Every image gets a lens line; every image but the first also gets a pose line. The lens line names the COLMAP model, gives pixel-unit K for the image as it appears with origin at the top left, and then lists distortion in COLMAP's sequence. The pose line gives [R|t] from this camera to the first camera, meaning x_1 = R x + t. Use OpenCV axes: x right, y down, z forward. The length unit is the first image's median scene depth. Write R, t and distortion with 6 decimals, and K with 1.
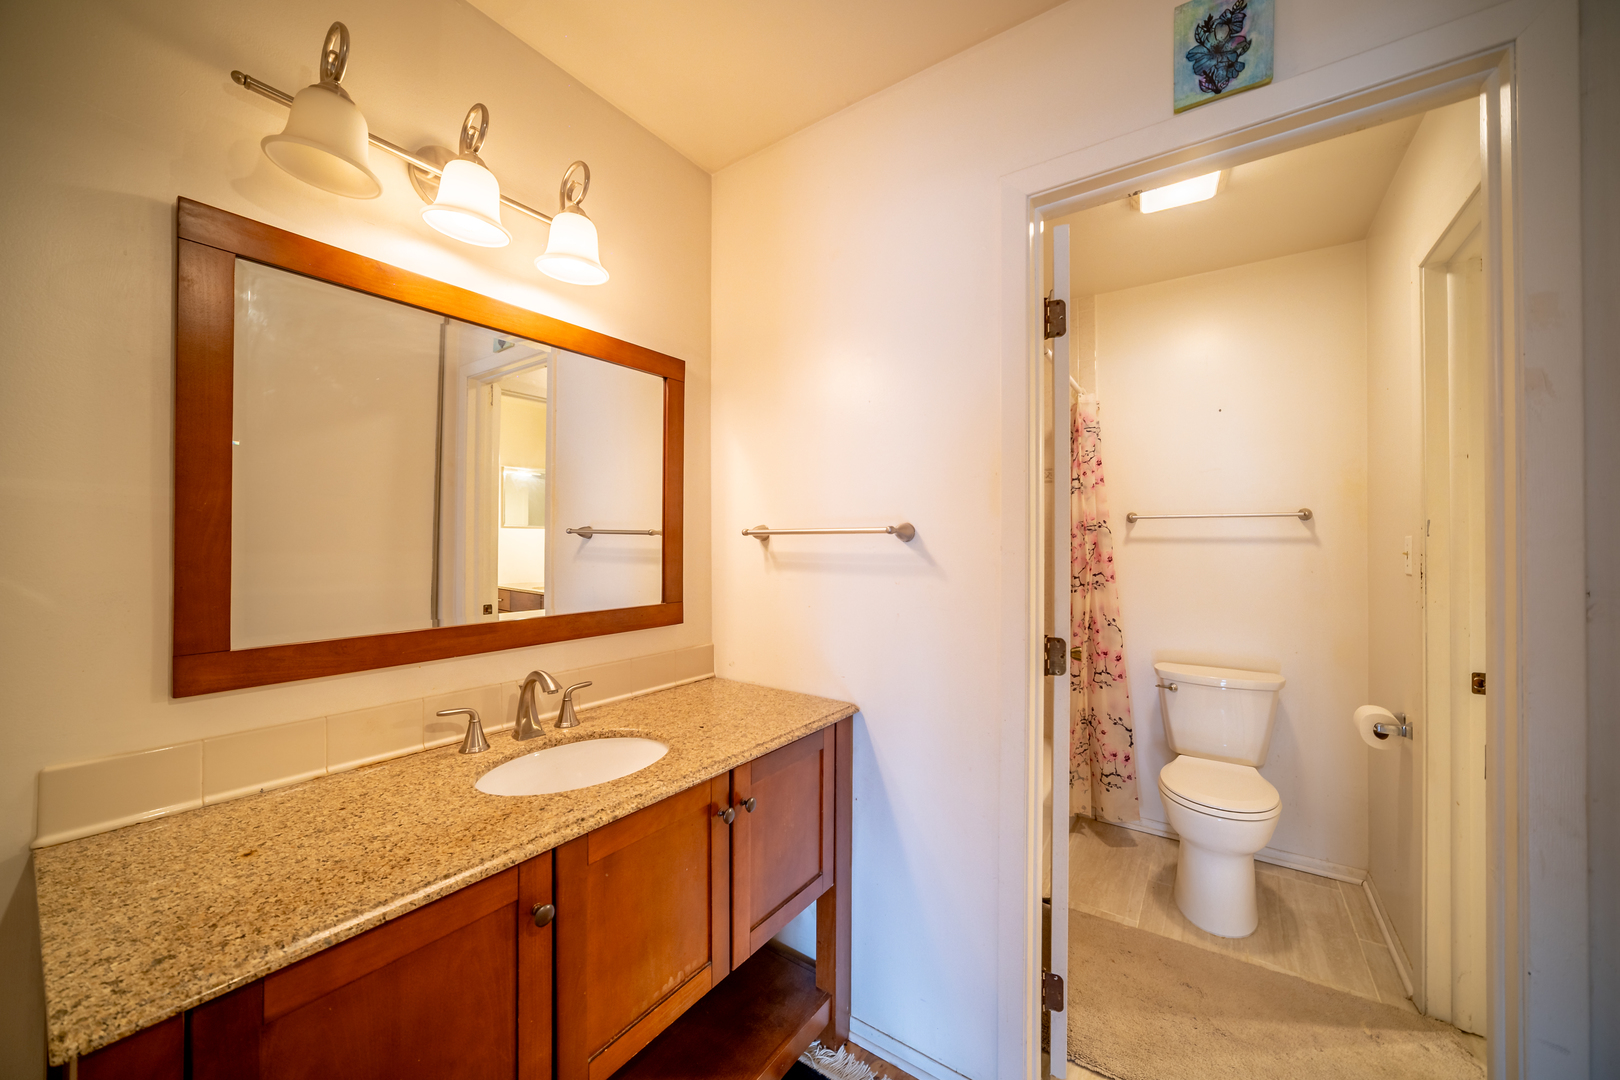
lens RADIAL K [[586.0, 0, 828.6], [0, 586.0, 537.6], [0, 0, 1]] dist [-0.027559, 0.008312]
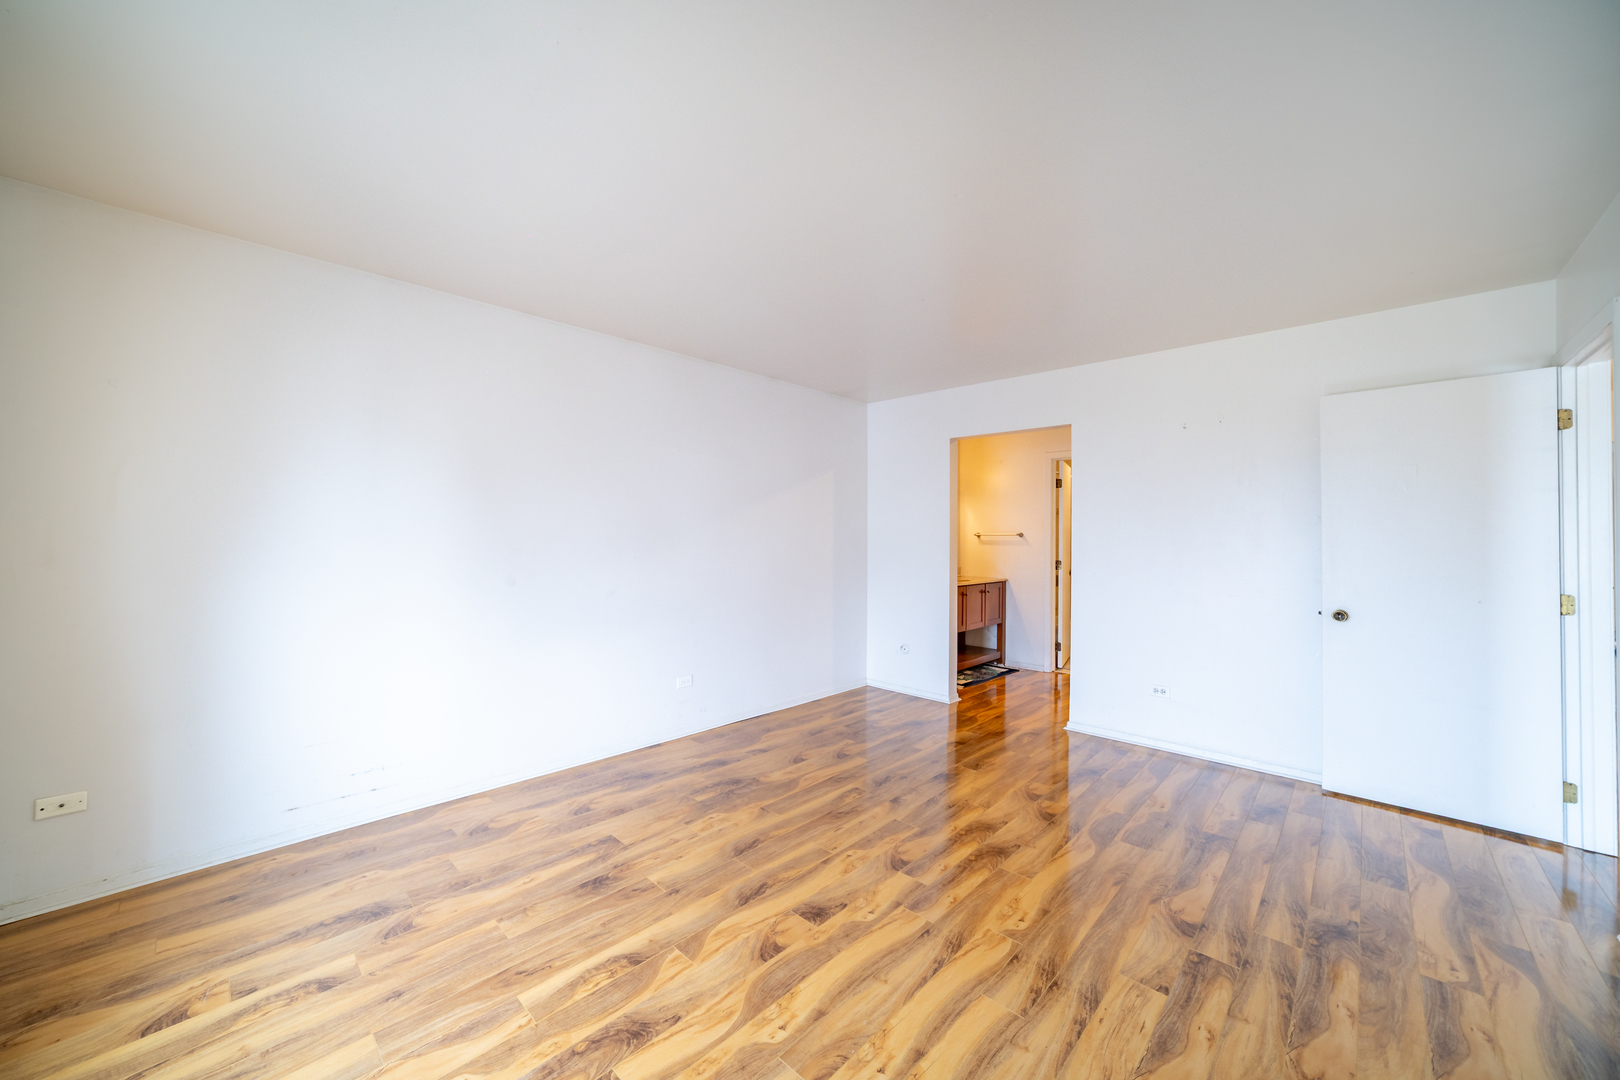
lens RADIAL K [[593.3, 0, 809.2], [0, 593.3, 531.4], [0, 0, 1]] dist [-0.029101, 0.008511]
pose [[0.991525, 0.002622, -0.129886, -0.750164], [-0.002527, 0.999996, 0.000898, -0.031252], [0.129888, -0.000562, 0.991529, -3.081649]]
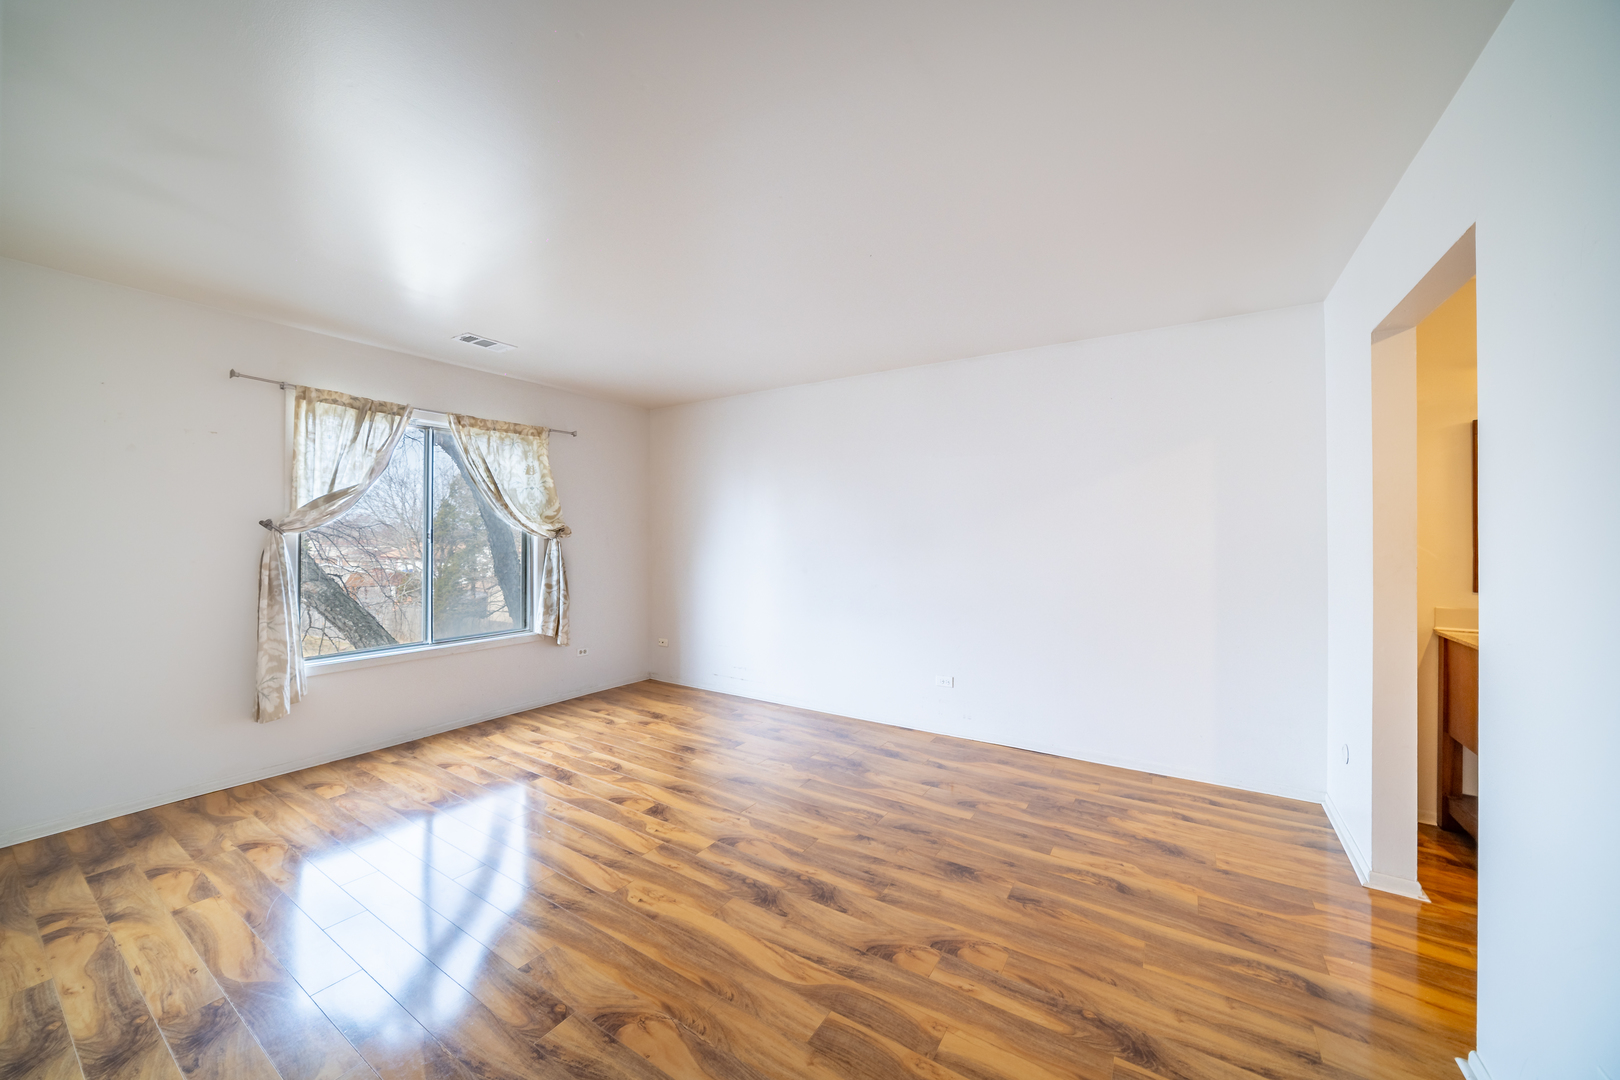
lens RADIAL K [[609.2, 0, 816.4], [0, 609.2, 537.2], [0, 0, 1]] dist [-0.032913, 0.009490]
pose [[0.062339, -0.004199, -0.998046, 0.933701], [0.006852, 0.999969, -0.003779, -0.016880], [0.998032, -0.006603, 0.062365, -1.461795]]
